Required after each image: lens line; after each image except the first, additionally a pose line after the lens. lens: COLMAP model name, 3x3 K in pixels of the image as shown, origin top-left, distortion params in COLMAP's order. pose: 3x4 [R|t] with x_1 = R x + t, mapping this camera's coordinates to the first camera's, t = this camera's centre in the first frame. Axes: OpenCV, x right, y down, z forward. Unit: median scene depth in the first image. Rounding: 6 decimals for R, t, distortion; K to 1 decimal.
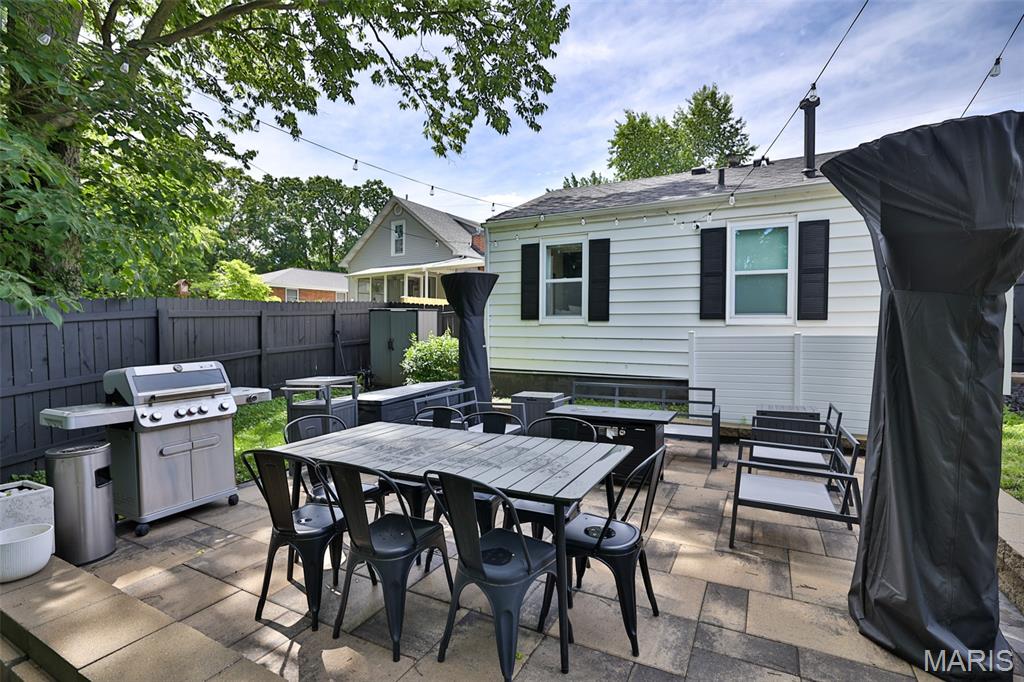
lens RADIAL K [[481.4, 0, 516.4], [0, 481.4, 339.8], [0, 0, 1]] dist [-0.047467, 0.018655]
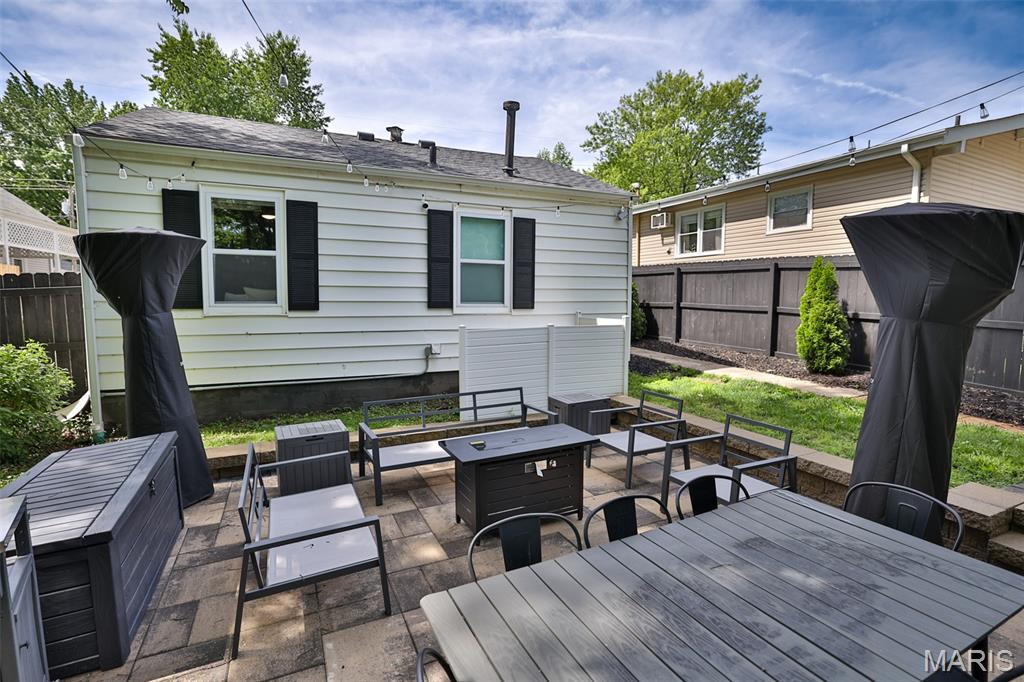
lens RADIAL K [[481.4, 0, 516.4], [0, 481.4, 339.8], [0, 0, 1]] dist [-0.047467, 0.018655]
pose [[0.585970, -0.068542, 0.807429, -0.269352], [0.016310, 0.997212, 0.072816, -0.046989], [-0.810168, -0.029499, 0.585454, 0.320221]]
